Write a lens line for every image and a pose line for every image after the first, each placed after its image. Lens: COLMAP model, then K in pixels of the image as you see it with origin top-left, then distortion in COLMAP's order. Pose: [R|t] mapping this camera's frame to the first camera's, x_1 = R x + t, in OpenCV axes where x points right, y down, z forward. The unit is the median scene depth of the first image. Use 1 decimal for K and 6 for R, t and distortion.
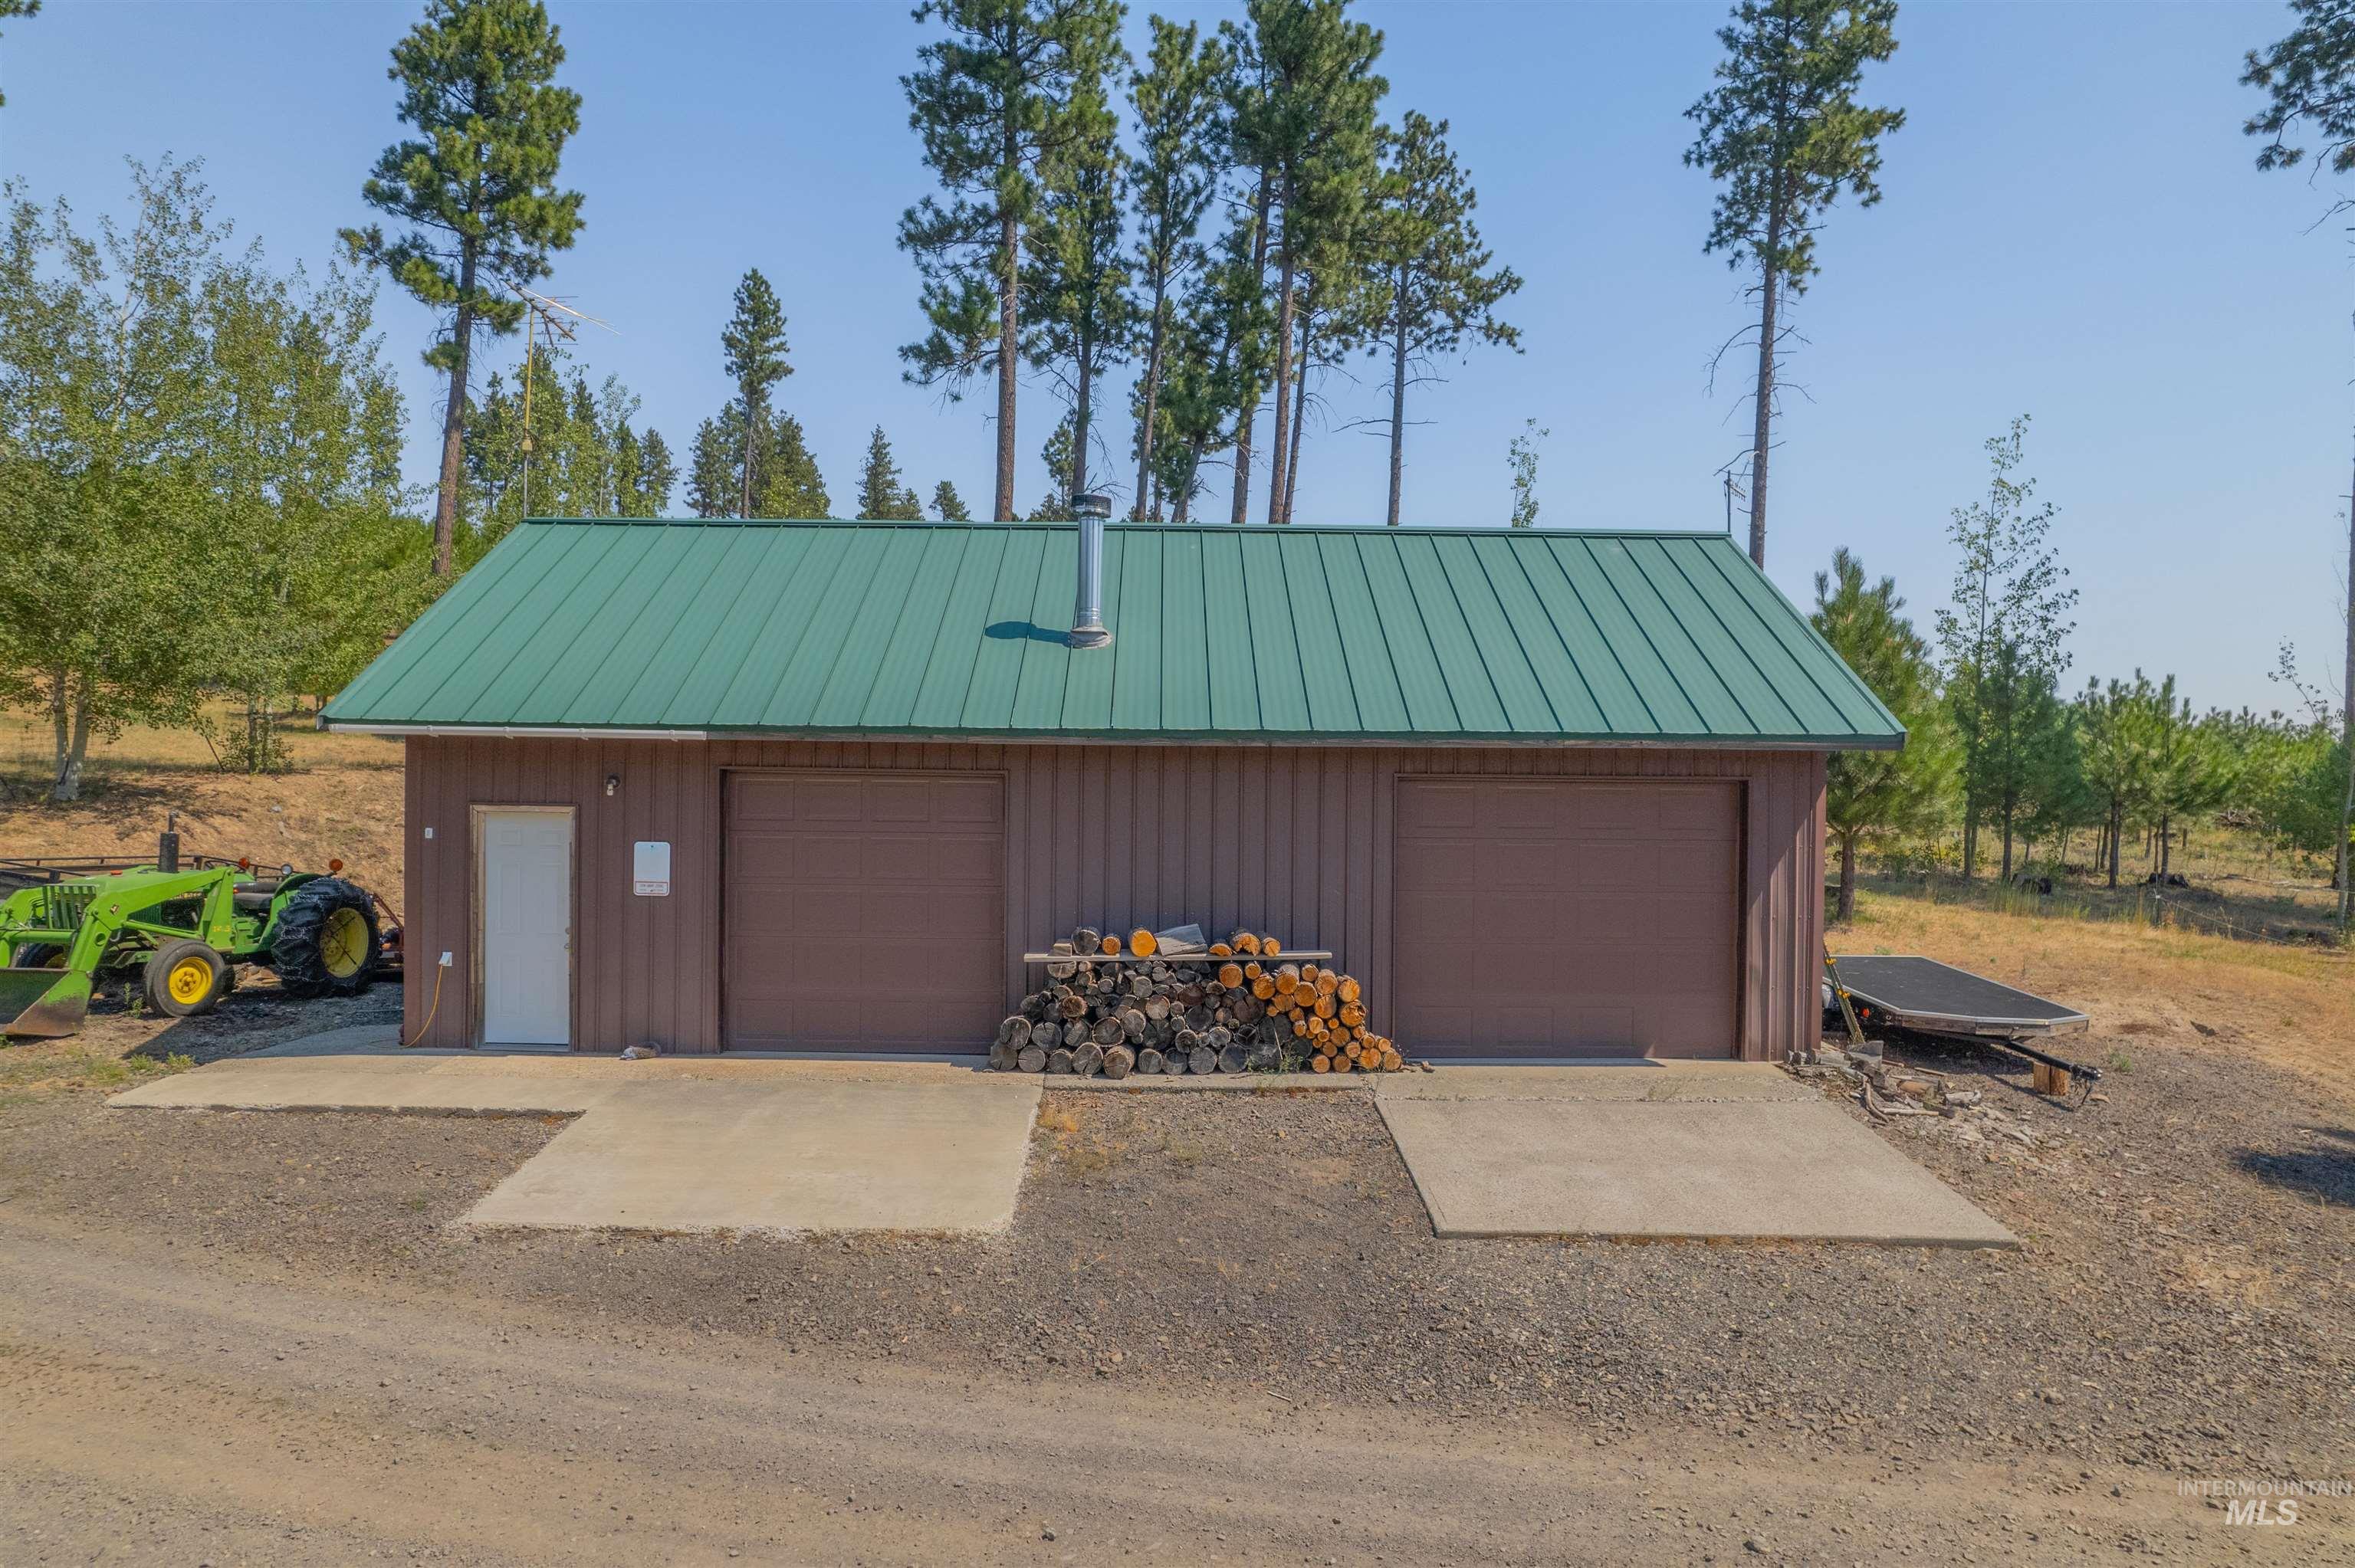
lens RADIAL K [[1517.3, 0, 1178.0], [0, 1517.3, 794.9], [0, 0, 1]] dist [-0.085543, 0.075750]
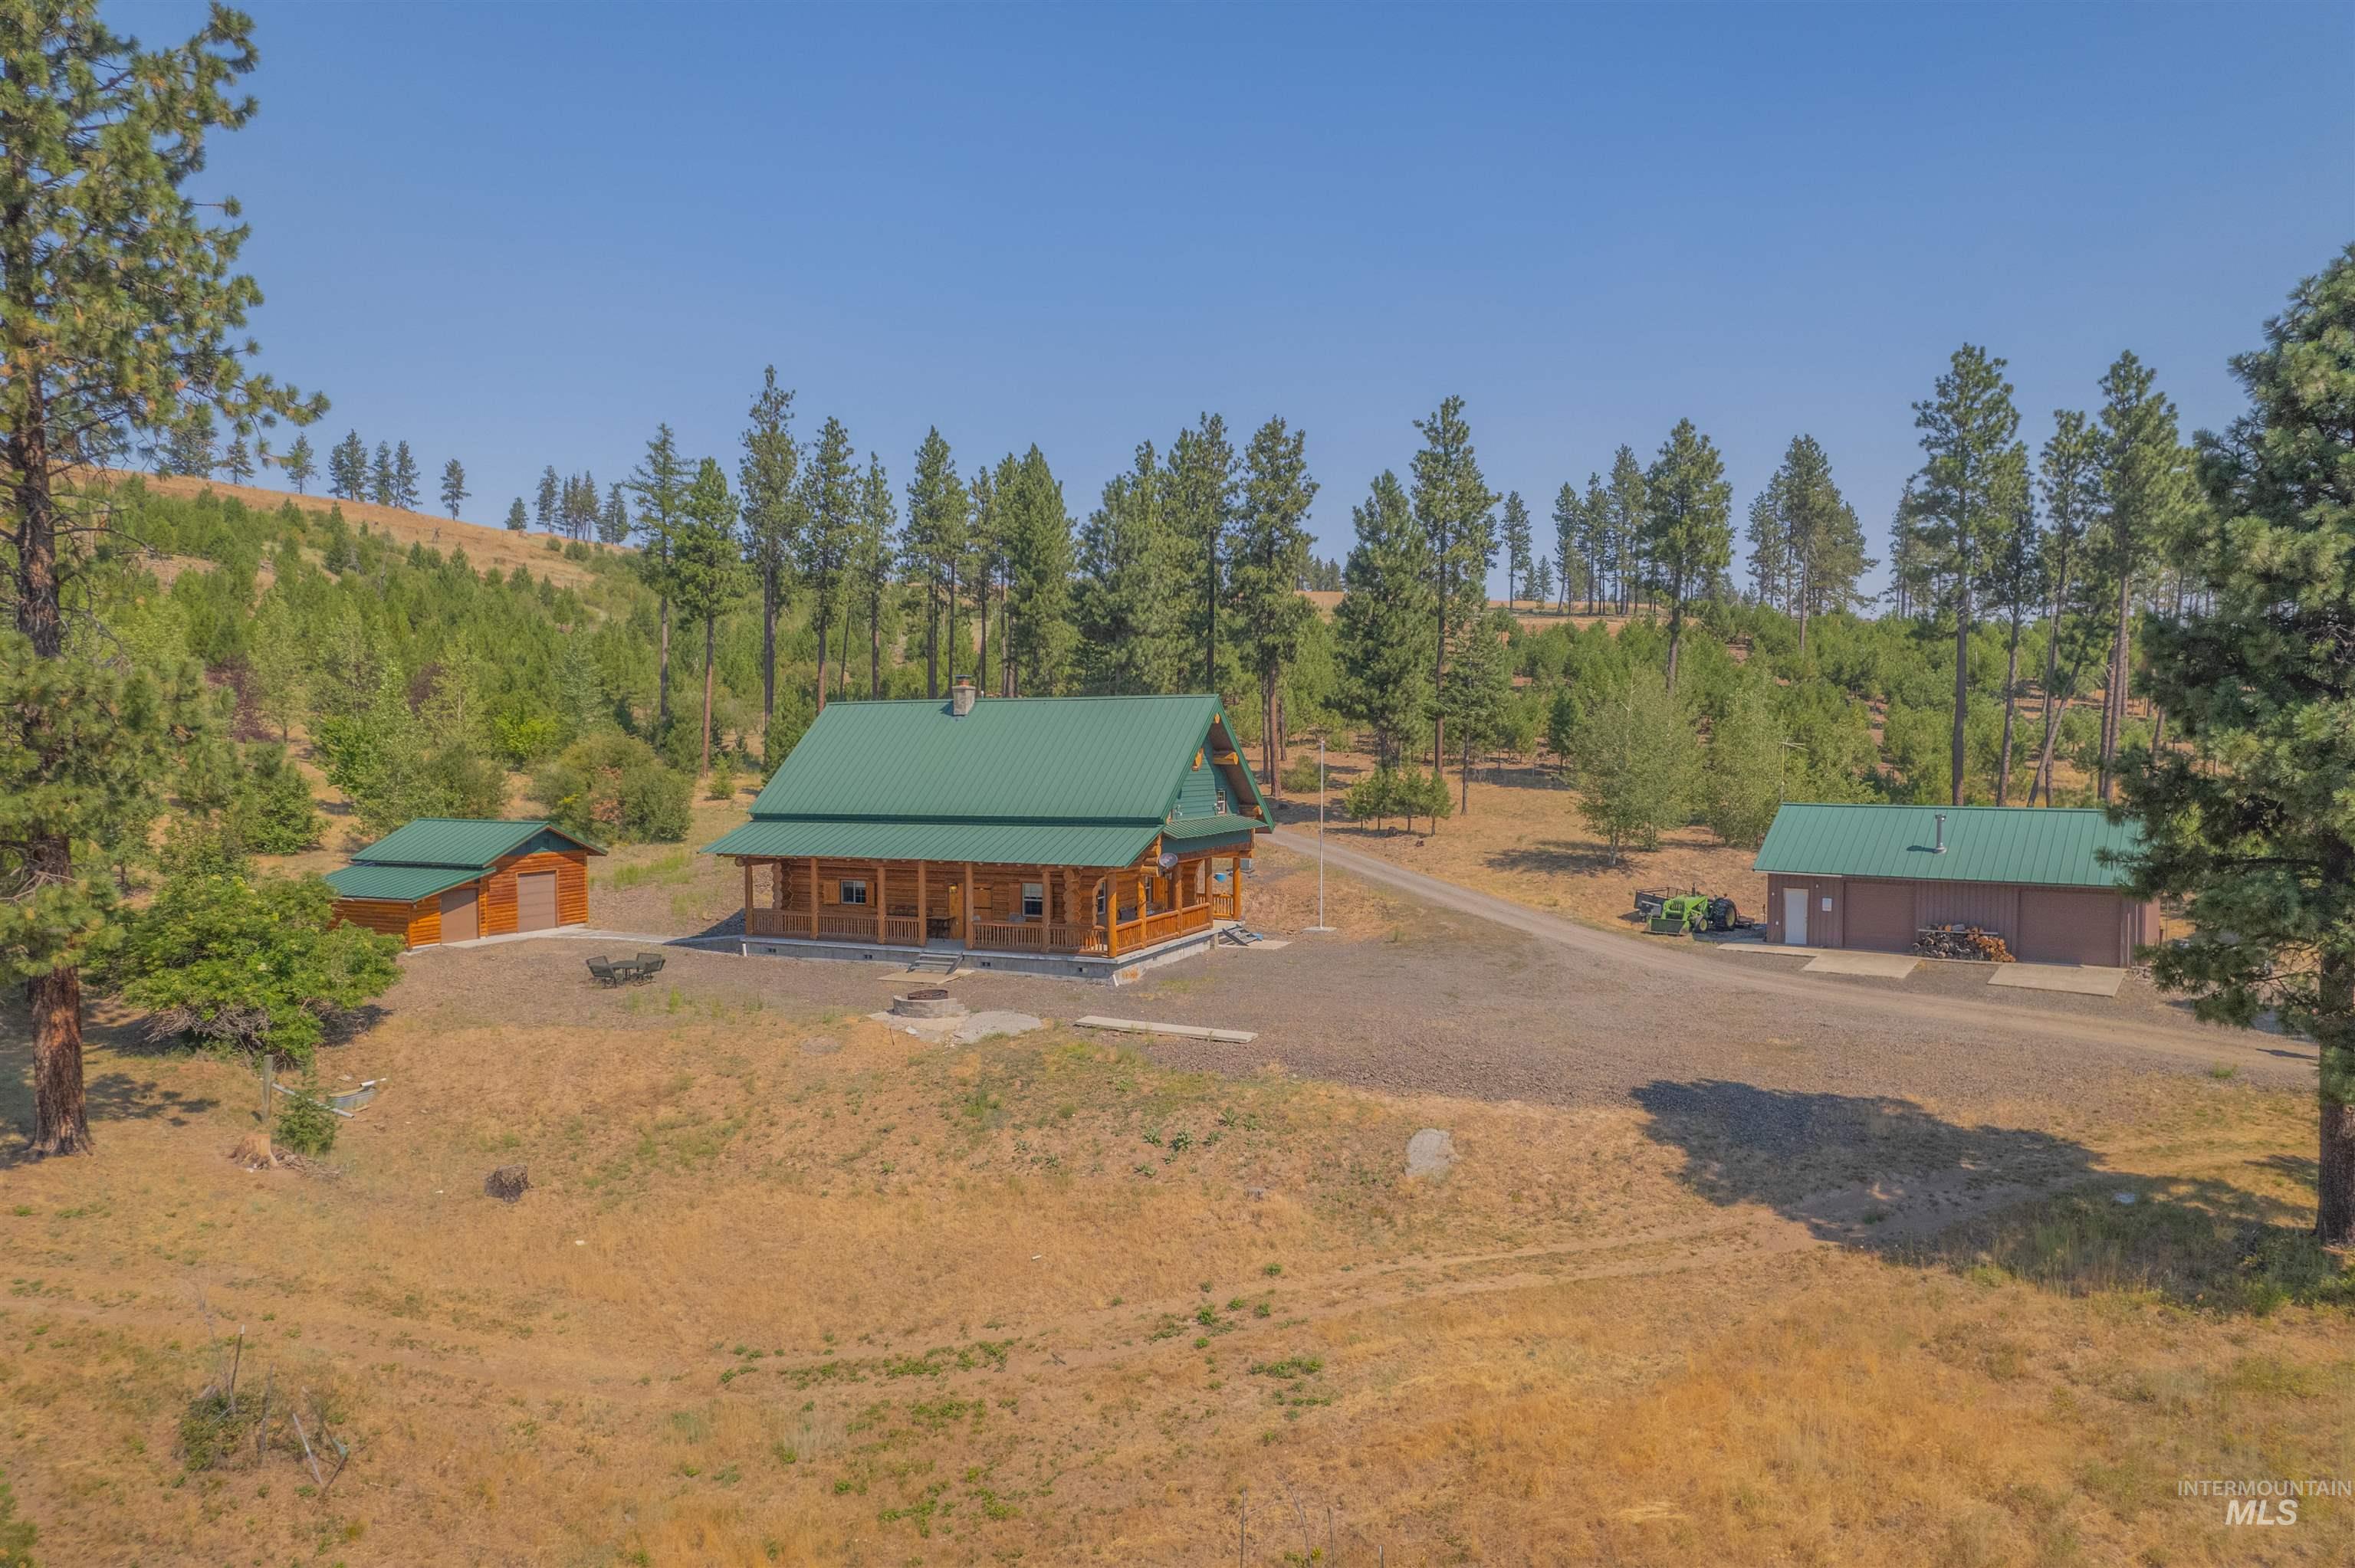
lens RADIAL K [[1506.0, 0, 1172.8], [0, 1506.0, 811.8], [0, 0, 1]] dist [-0.065950, 0.045782]
pose [[0.789646, 0.016411, -0.613343, 0.785381], [0.004066, 0.999480, 0.031978, -0.360825], [0.613549, -0.027745, 0.789169, -3.516020]]
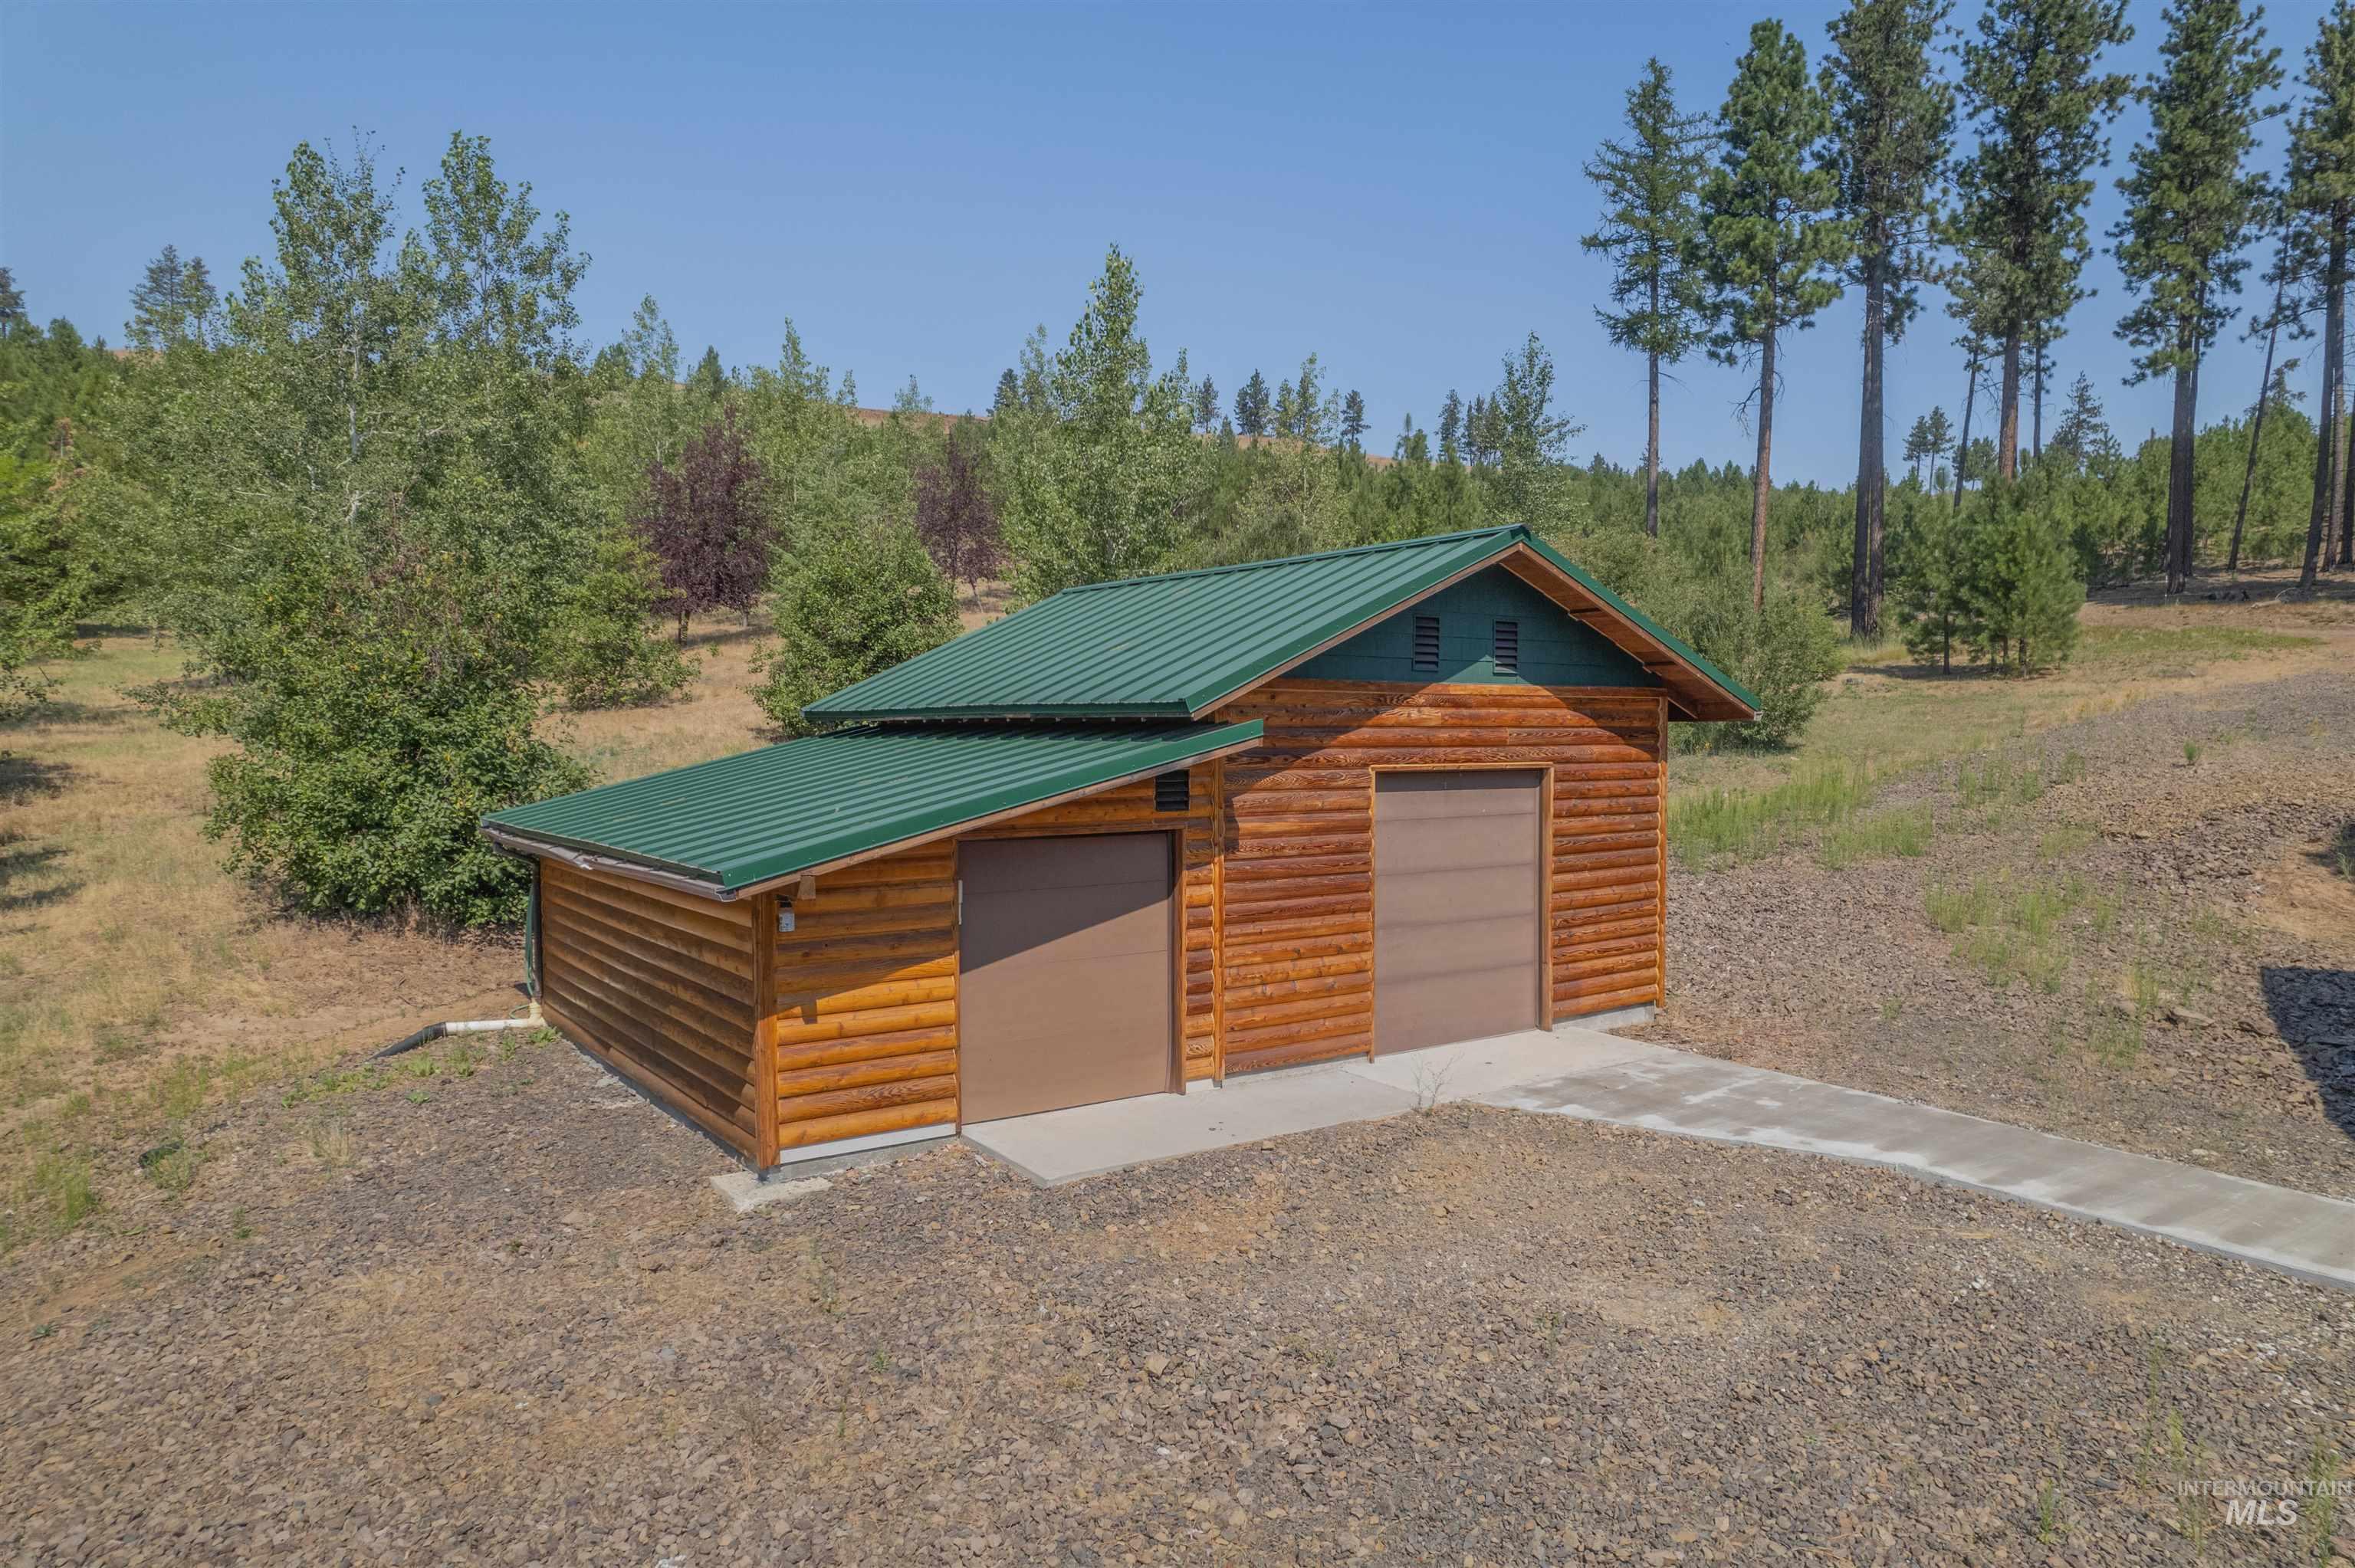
lens RADIAL K [[1517.3, 0, 1178.0], [0, 1517.3, 794.9], [0, 0, 1]] dist [-0.085543, 0.075750]
pose [[0.333511, 0.031115, -0.942233, -2.819424], [0.001502, 0.999436, 0.033536, -0.044332], [0.942745, -0.012599, 0.333276, -1.541118]]
